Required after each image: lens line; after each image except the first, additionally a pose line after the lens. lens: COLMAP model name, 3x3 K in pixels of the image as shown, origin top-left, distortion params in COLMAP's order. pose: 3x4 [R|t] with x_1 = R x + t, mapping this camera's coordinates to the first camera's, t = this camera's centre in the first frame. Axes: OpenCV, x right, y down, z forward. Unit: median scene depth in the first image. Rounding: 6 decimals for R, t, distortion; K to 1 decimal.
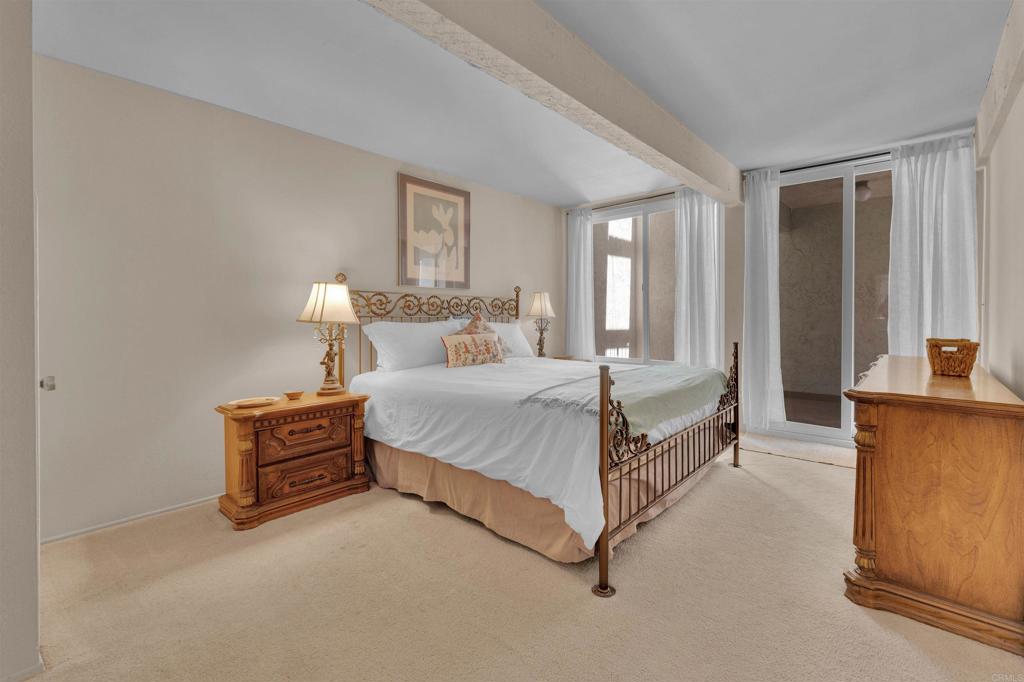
lens RADIAL K [[446.5, 0, 532.5], [0, 446.5, 321.2], [0, 0, 1]] dist [0.001996, 0.000005]
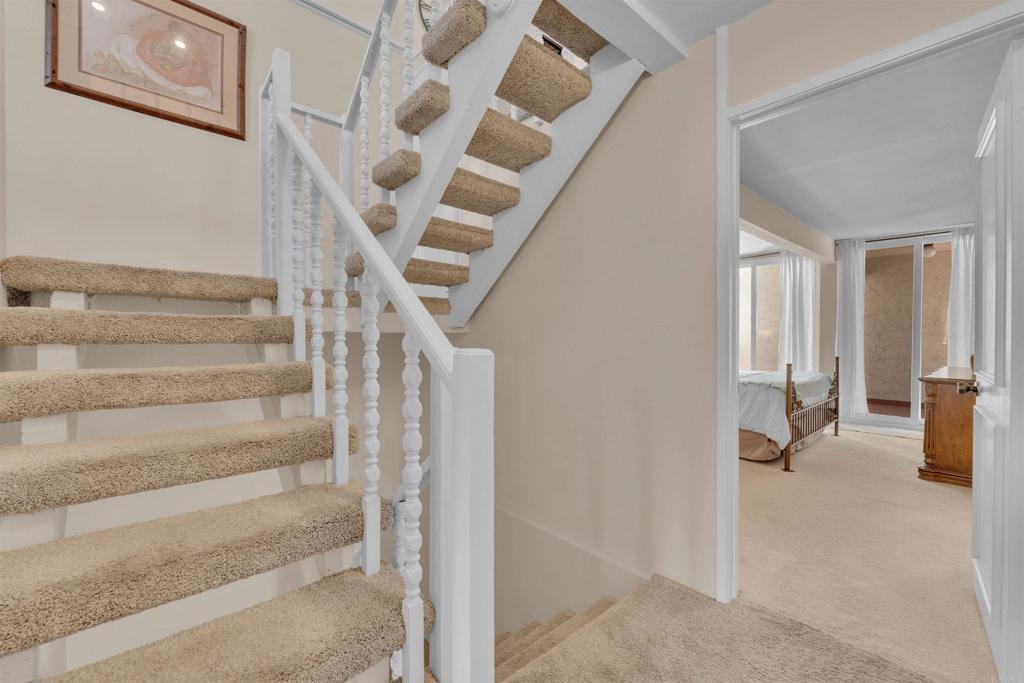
lens RADIAL K [[417.3, 0, 510.2], [0, 417.3, 338.1], [0, 0, 1]] dist [-0.001102, -0.000270]
pose [[0.988432, 0.009701, -0.151354, -0.460747], [-0.010836, 0.999919, -0.006680, 0.003692], [0.151277, 0.008243, 0.988457, -0.624497]]
